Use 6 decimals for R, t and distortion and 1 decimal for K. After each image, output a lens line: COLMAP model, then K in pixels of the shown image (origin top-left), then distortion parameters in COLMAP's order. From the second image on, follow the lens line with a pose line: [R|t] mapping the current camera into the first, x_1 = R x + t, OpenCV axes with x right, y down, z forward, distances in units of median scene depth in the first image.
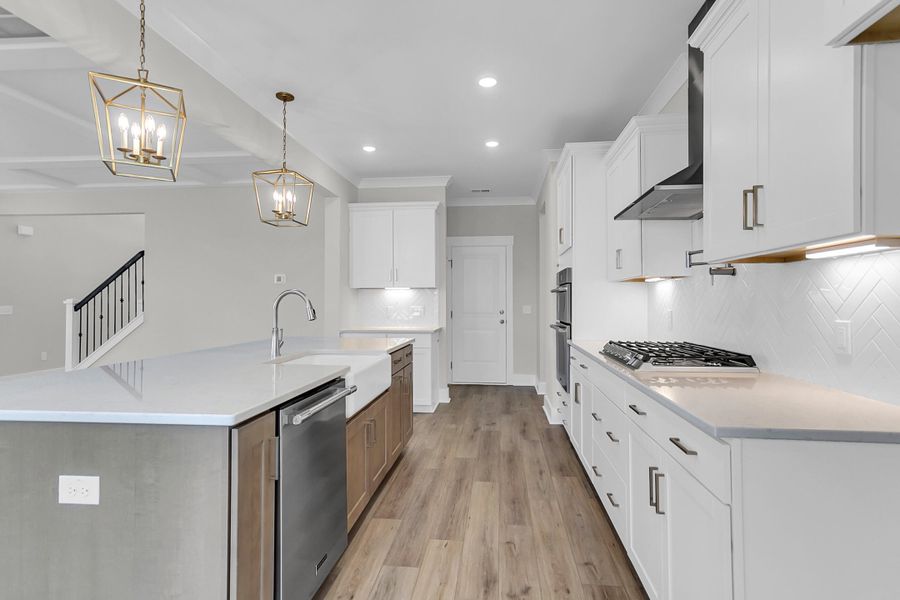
lens RADIAL K [[424.1, 0, 450.3], [0, 424.1, 305.0], [0, 0, 1]] dist [-0.001904, -0.000315]
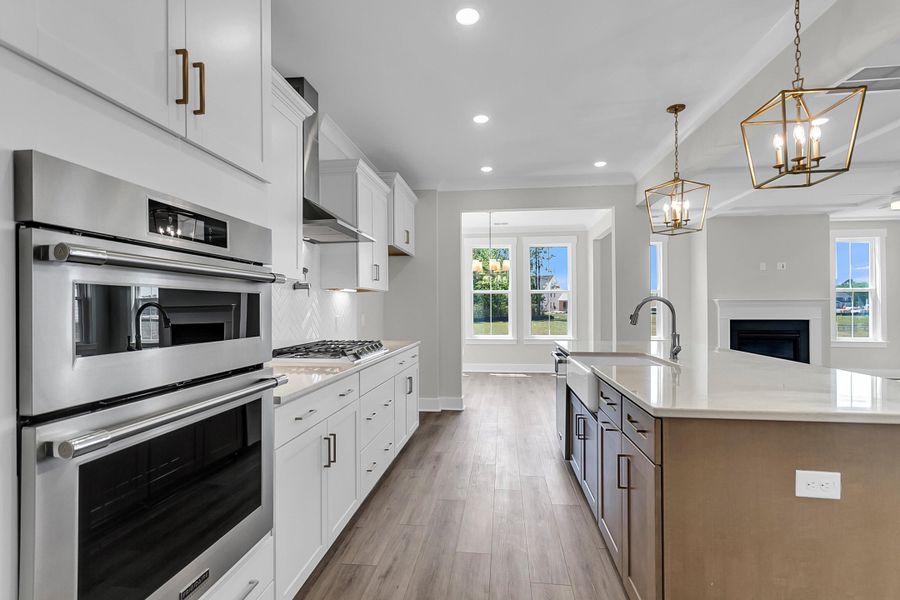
lens RADIAL K [[424.1, 0, 450.3], [0, 424.1, 305.0], [0, 0, 1]] dist [-0.001904, -0.000315]
pose [[-0.999979, -0.001320, 0.006396, 0.136911], [-0.001320, 0.999999, 0.000062, -0.014503], [-0.006396, 0.000054, -0.999980, 1.961902]]
